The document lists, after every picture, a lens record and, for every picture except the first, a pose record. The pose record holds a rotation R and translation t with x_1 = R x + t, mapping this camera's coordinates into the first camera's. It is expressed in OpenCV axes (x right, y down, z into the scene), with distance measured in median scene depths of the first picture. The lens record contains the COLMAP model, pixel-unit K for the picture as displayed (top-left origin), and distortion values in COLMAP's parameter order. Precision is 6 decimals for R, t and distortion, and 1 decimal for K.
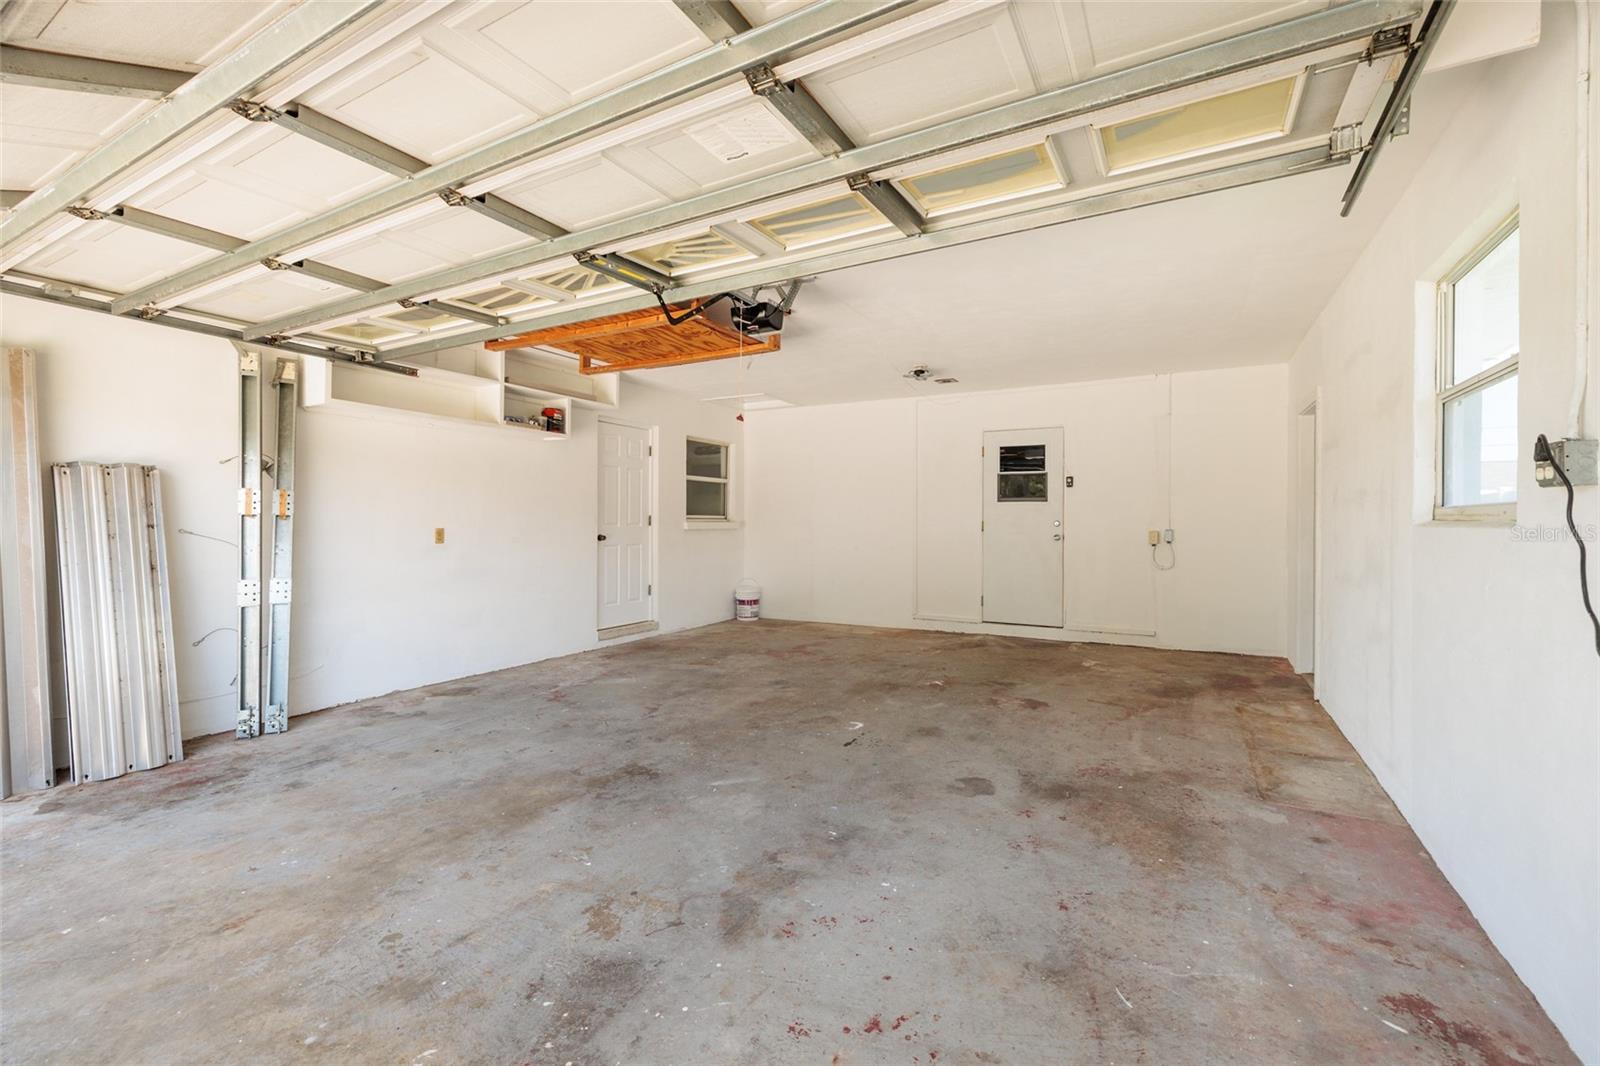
lens RADIAL K [[684.6, 0, 796.9], [0, 684.6, 526.2], [0, 0, 1]] dist [0.001584, -0.000157]
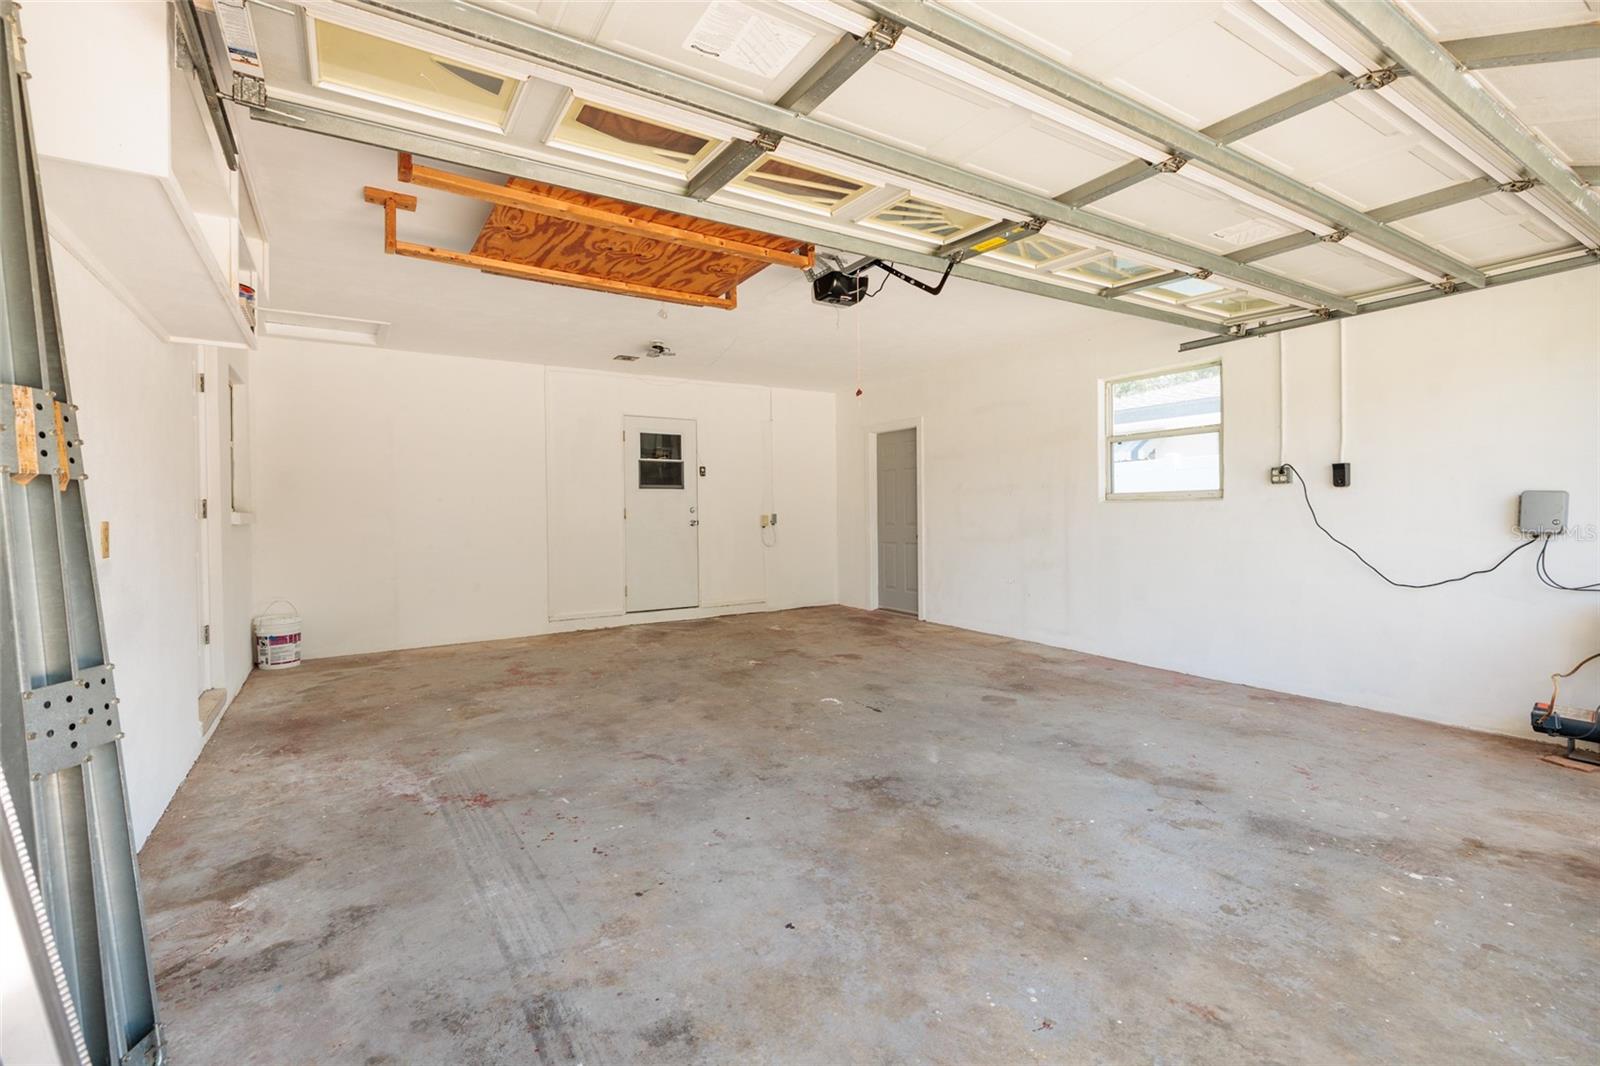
lens RADIAL K [[727.4, 0, 802.5], [0, 727.4, 528.5], [0, 0, 1]] dist [-0.002372, 0.000421]
pose [[0.458594, -0.027994, 0.888205, -1.124256], [0.019714, 0.999578, 0.021326, 0.008550], [-0.888427, 0.007731, 0.458953, 0.665197]]
